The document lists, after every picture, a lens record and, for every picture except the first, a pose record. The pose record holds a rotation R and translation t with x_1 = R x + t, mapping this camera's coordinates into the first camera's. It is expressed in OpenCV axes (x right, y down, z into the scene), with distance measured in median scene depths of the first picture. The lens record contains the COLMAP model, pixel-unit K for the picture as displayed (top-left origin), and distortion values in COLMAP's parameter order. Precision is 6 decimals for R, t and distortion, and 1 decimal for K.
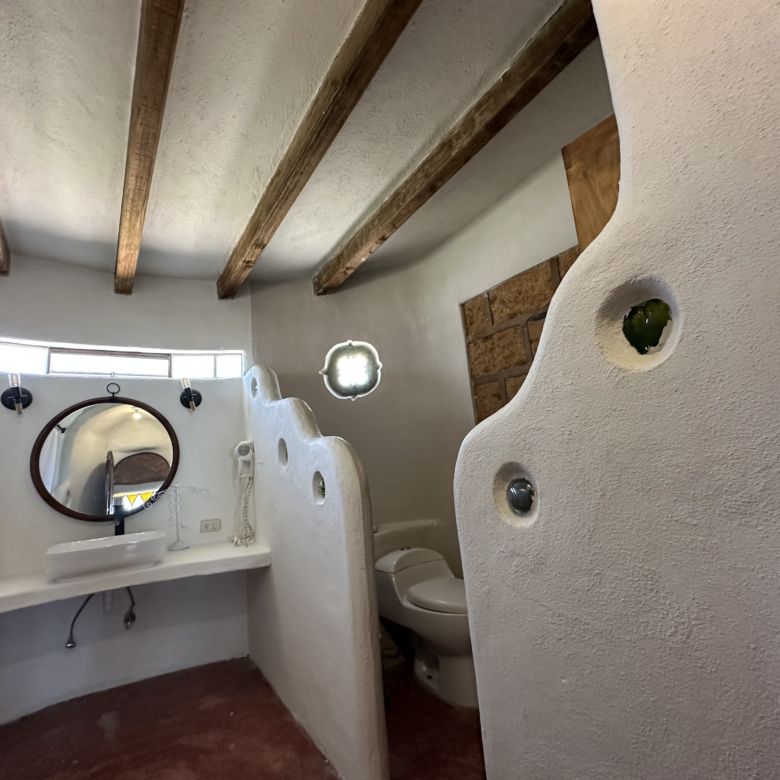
lens RADIAL K [[418.6, 0, 390.2], [0, 418.6, 390.0], [0, 0, 1]] dist [-0.003934, 0.001365]
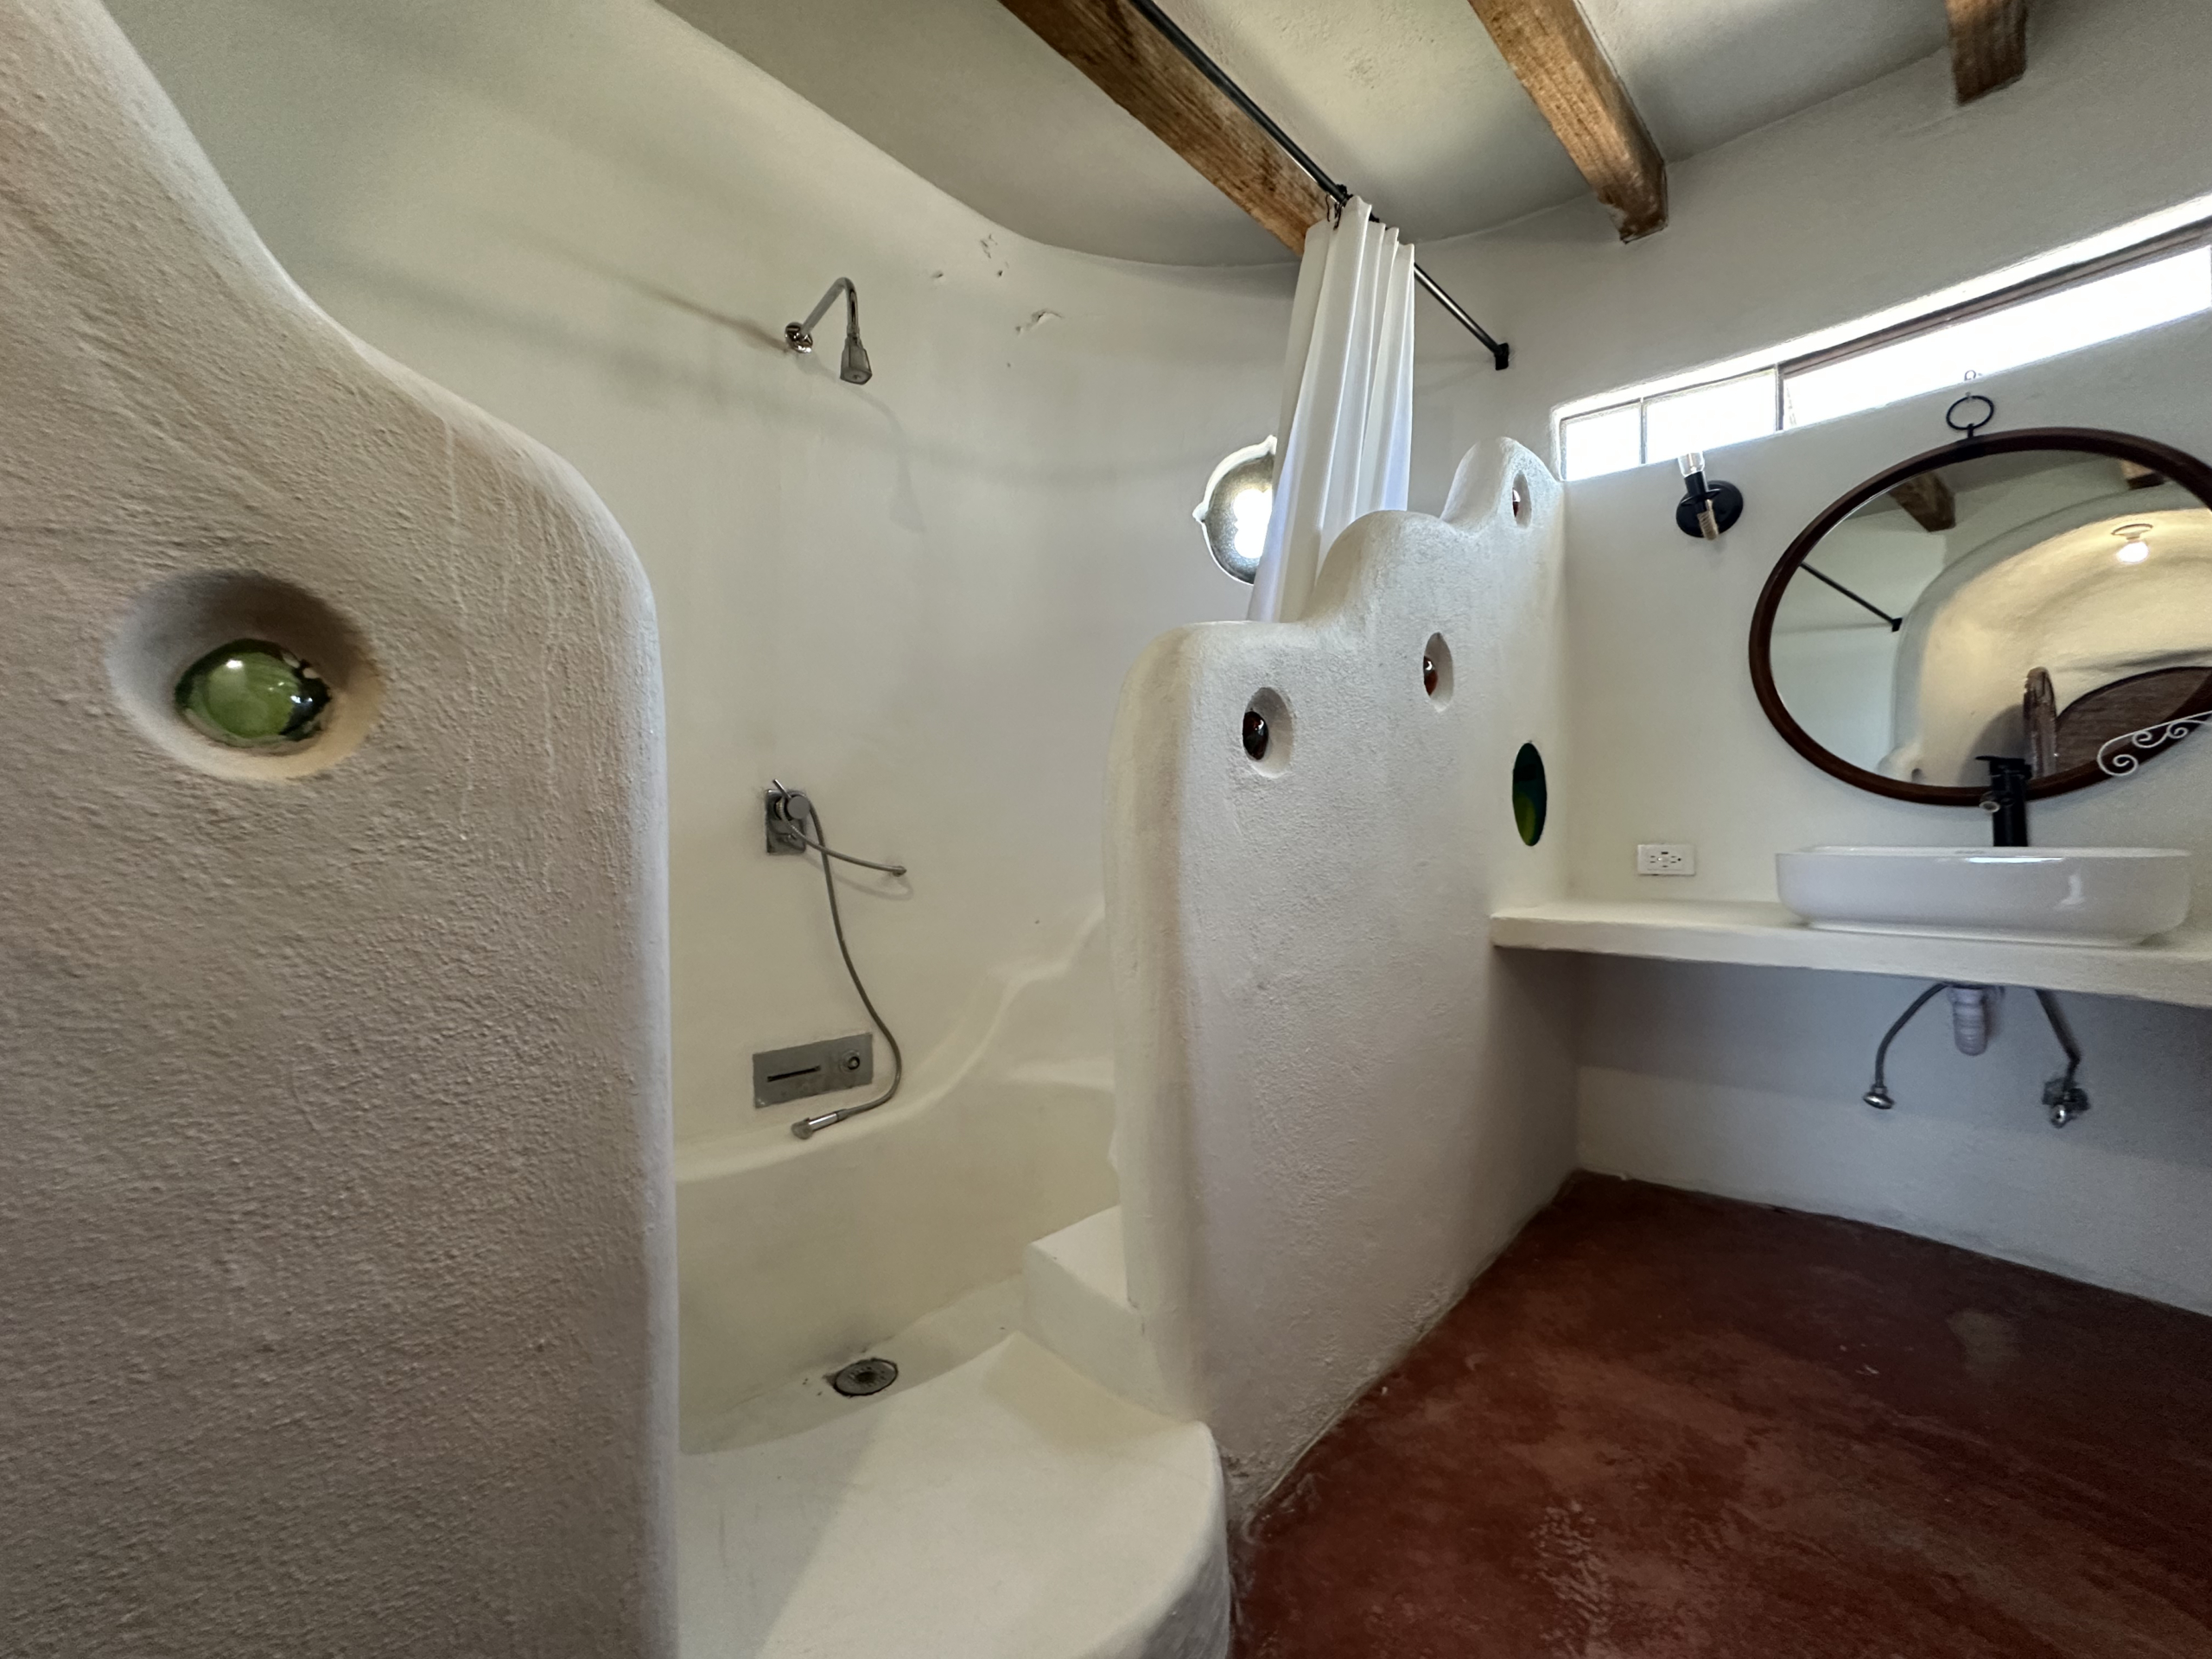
lens RADIAL K [[887.9, 0, 1109.9], [0, 887.9, 830.2], [0, 0, 1]] dist [-0.004471, 0.001078]
pose [[0.145784, 0.078096, -0.986229, -0.060541], [0.173735, 0.979367, 0.103235, 0.138252], [0.973942, -0.186392, 0.129208, 0.216803]]
